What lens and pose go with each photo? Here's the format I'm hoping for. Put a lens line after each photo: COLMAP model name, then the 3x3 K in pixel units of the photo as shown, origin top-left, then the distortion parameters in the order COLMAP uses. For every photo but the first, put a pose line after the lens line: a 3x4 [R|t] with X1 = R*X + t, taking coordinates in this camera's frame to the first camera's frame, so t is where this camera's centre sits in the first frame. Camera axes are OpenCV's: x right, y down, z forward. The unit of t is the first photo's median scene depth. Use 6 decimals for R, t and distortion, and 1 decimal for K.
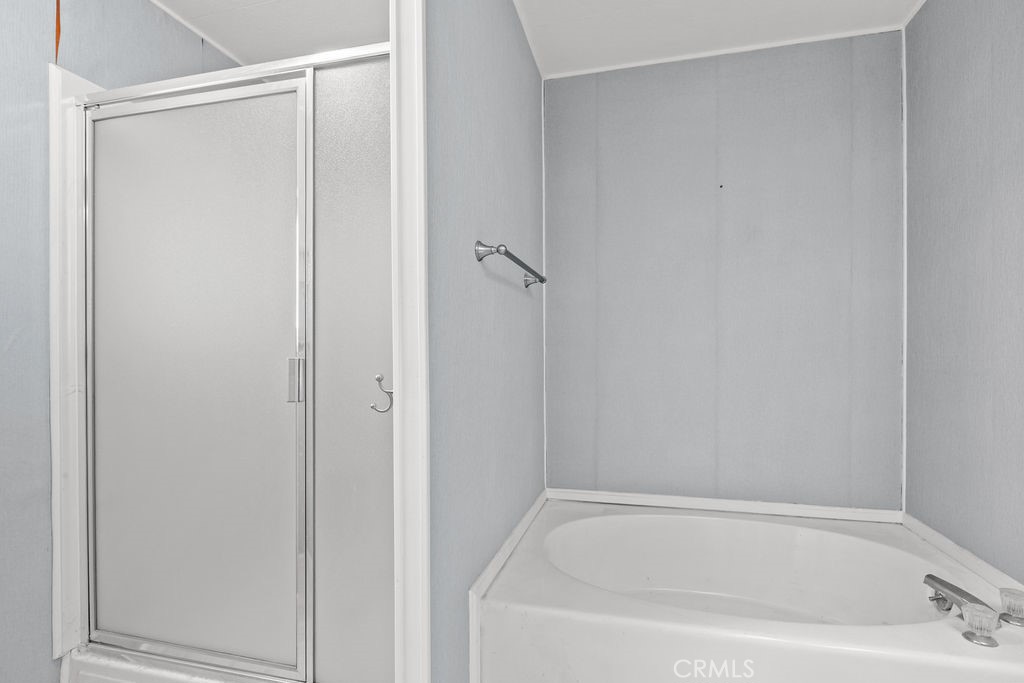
lens RADIAL K [[520.3, 0, 510.6], [0, 520.3, 352.2], [0, 0, 1]] dist [-0.006510, -0.000990]
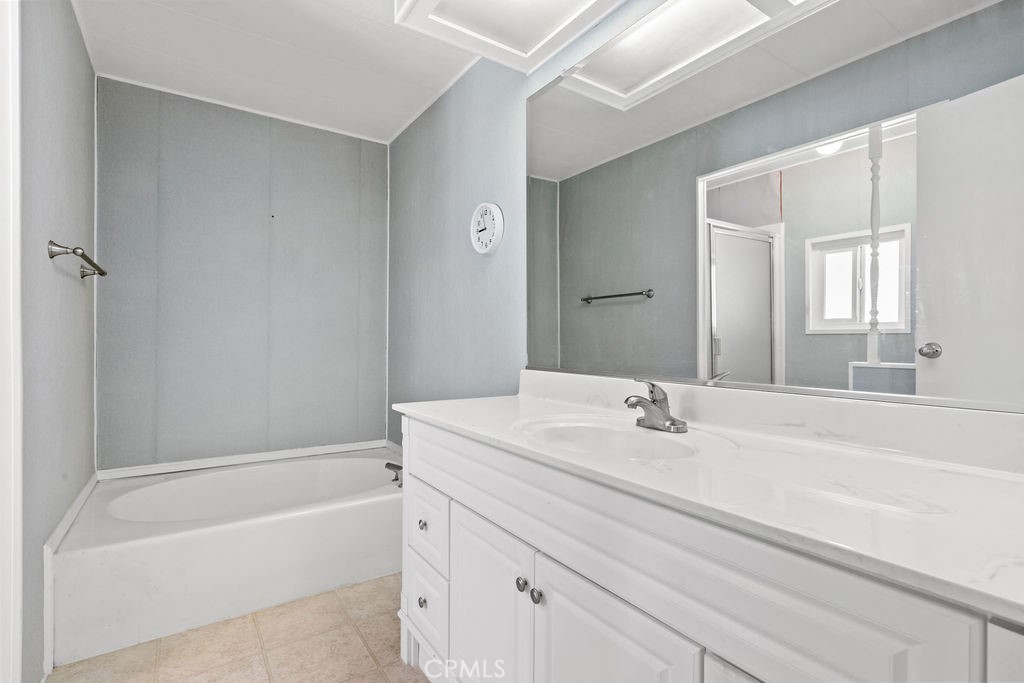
lens RADIAL K [[487.3, 0, 513.3], [0, 487.3, 346.5], [0, 0, 1]] dist [-0.006222, -0.001051]
pose [[0.666630, 0.001458, 0.745387, -0.122198], [-0.008499, 0.999948, 0.005645, 0.002132], [-0.745340, -0.010098, 0.666608, -0.320891]]
